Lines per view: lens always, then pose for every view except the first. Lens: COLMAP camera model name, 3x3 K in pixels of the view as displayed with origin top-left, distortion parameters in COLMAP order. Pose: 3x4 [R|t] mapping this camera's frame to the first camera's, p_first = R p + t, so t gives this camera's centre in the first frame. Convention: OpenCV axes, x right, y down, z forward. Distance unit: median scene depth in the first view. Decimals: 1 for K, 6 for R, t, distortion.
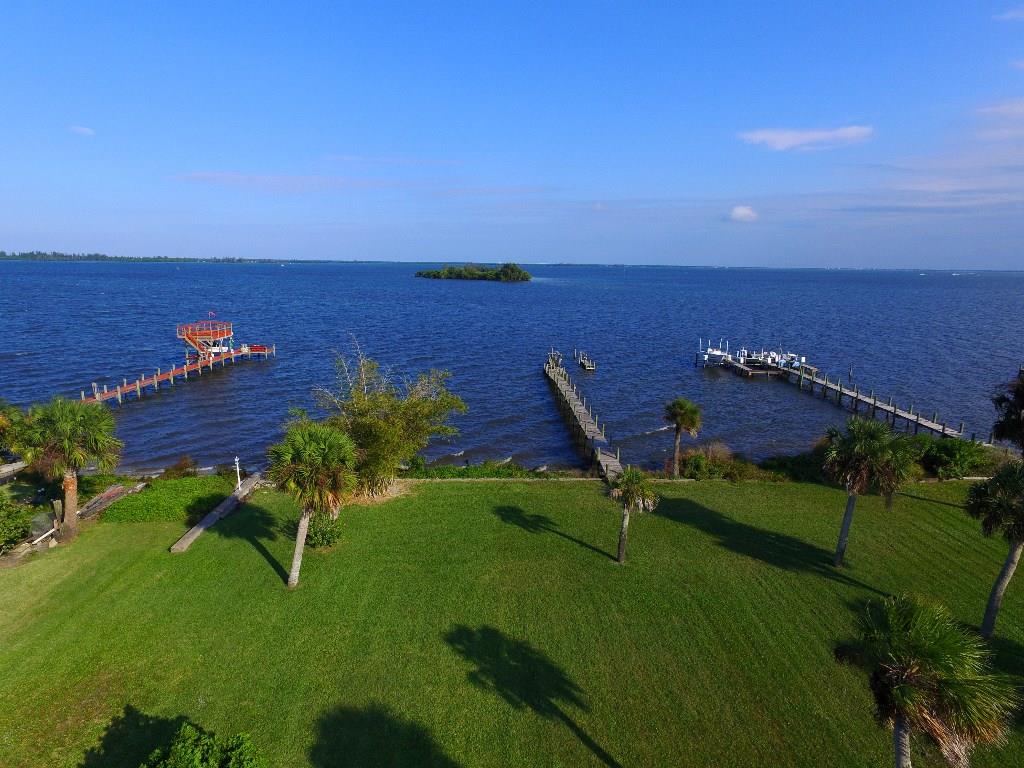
lens RADIAL K [[609.8, 0, 512.0], [0, 609.8, 384.0], [0, 0, 1]] dist [-0.001497, 0.000673]
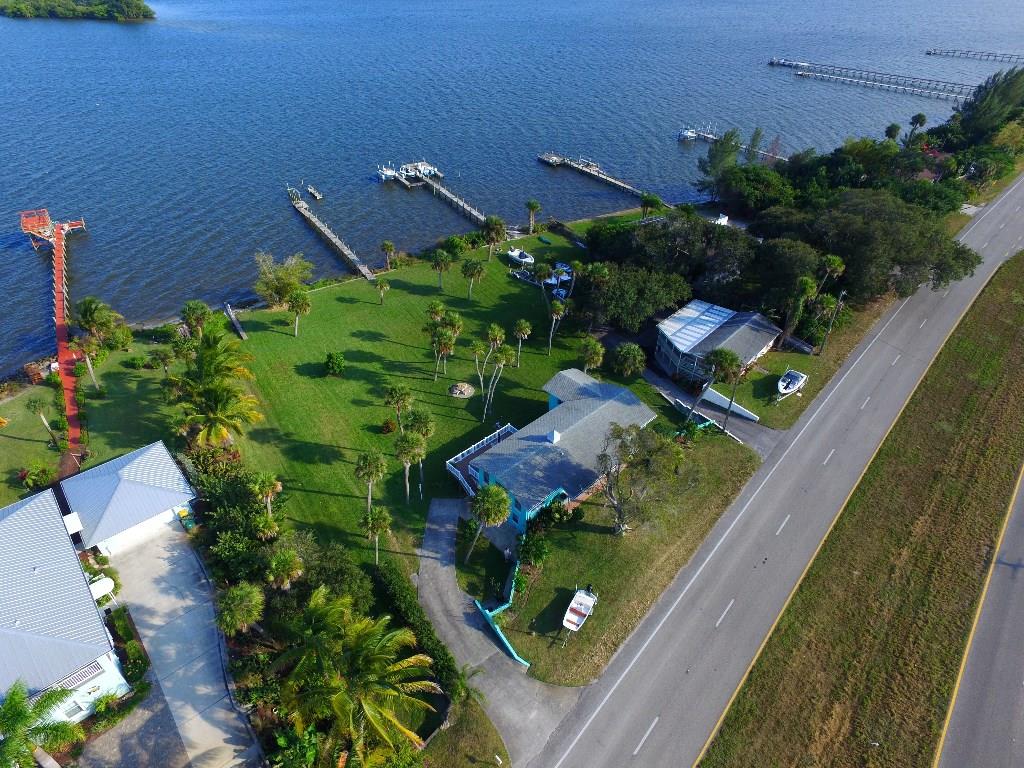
lens RADIAL K [[593.7, 0, 512.0], [0, 593.7, 384.0], [0, 0, 1]] dist [0.001552, -0.001454]
pose [[0.862667, -0.312938, 0.397336, -0.448328], [0.110137, 0.882980, 0.456306, -0.519509], [-0.493635, -0.349879, 0.796184, -1.478710]]
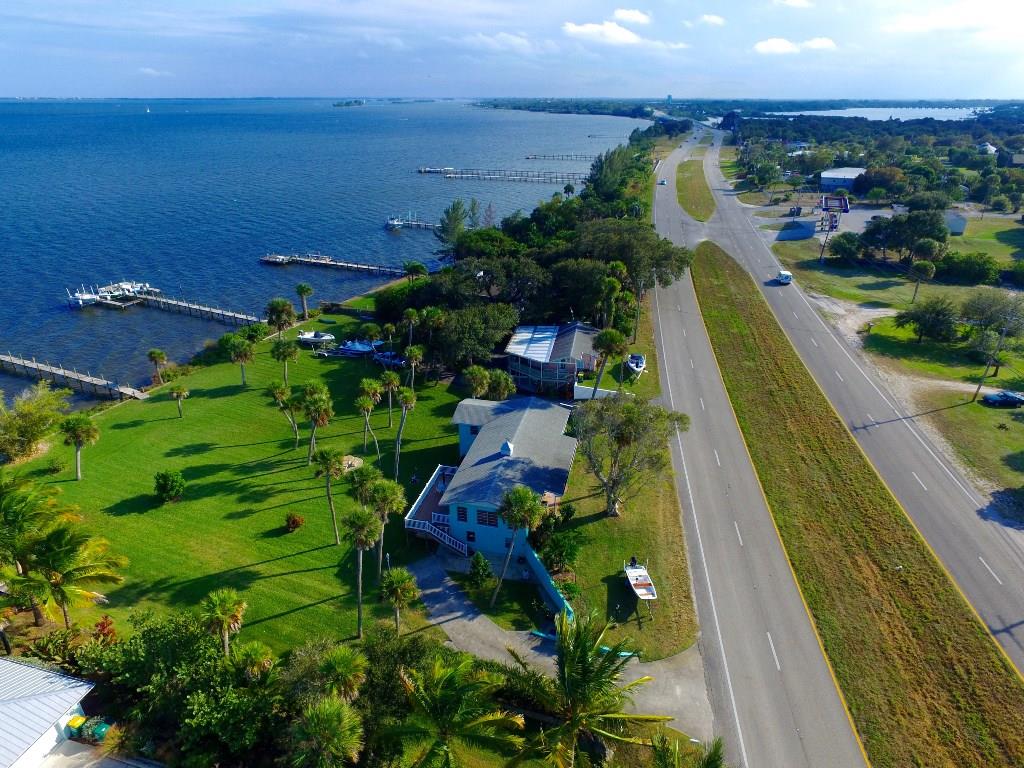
lens RADIAL K [[609.8, 0, 512.0], [0, 609.8, 384.0], [0, 0, 1]] dist [-0.001497, 0.000673]
pose [[0.447981, -0.401522, 0.798807, -0.876018], [0.191518, 0.915835, 0.352940, -0.362141], [-0.873289, -0.005124, 0.487176, -1.107979]]
